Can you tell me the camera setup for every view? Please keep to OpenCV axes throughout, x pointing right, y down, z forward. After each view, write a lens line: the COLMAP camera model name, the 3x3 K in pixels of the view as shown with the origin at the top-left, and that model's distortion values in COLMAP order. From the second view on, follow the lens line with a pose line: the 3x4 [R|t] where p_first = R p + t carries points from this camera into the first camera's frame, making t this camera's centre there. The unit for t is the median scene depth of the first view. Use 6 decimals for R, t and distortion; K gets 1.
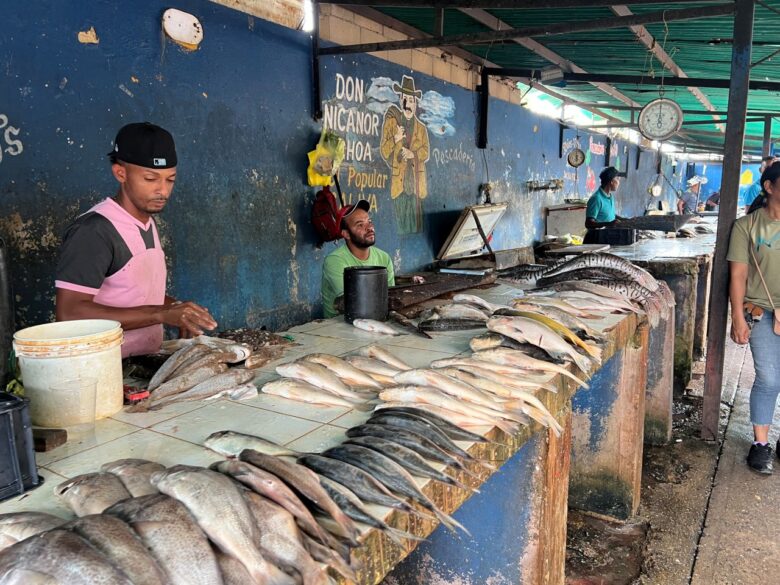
lens RADIAL K [[585.6, 0, 399.6], [0, 585.6, 292.7], [0, 0, 1]] dist [0.052914, -0.060557]
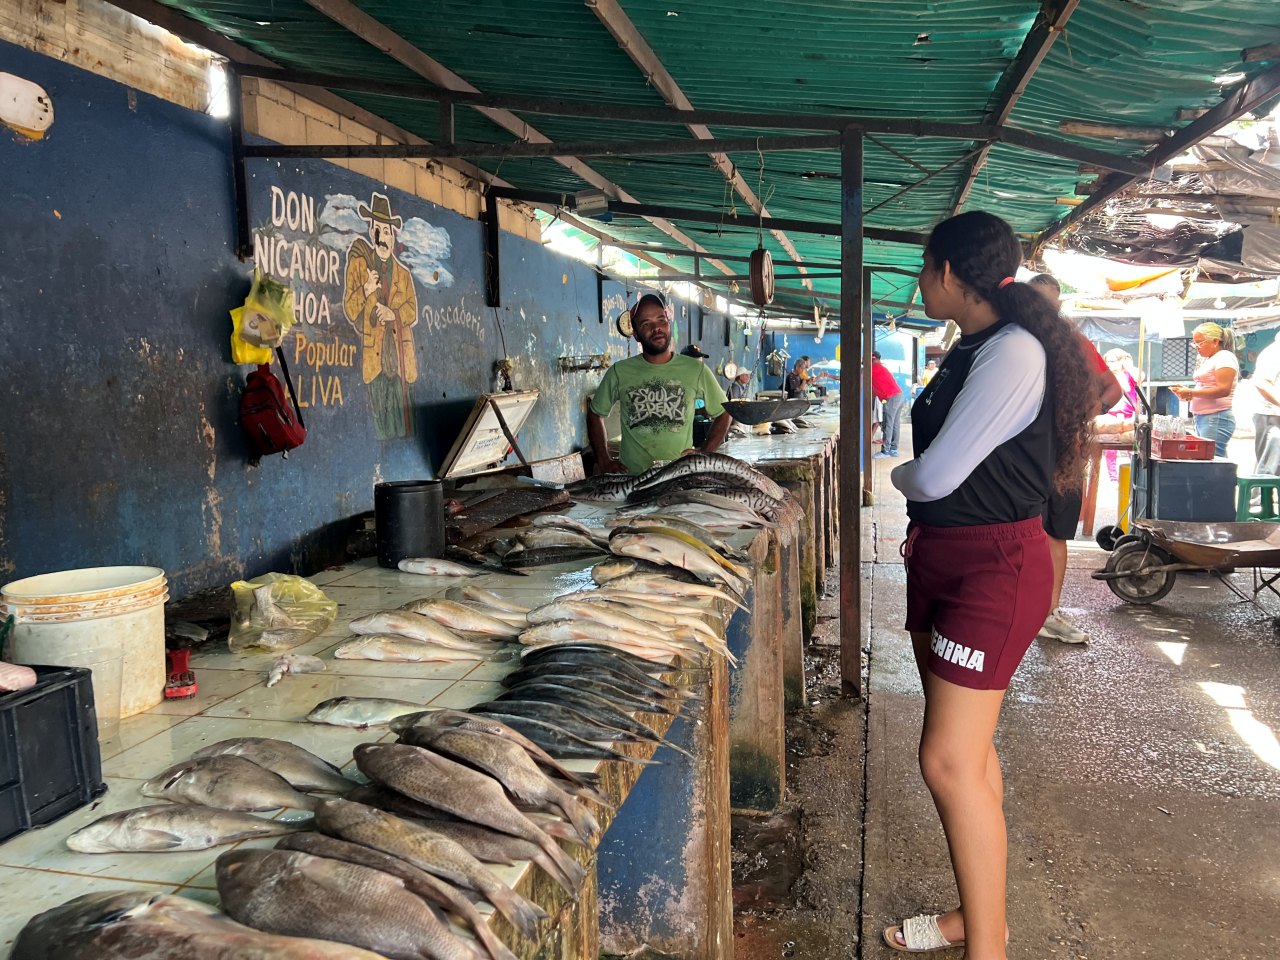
lens RADIAL K [[980.0, 0, 642.2], [0, 980.0, 464.3], [0, 0, 1]] dist [0.067470, -0.092984]
pose [[0.942626, -0.039634, 0.331489, -0.100824], [0.065242, 0.995652, -0.066480, 0.015986], [-0.327413, 0.084293, 0.941114, -0.089391]]
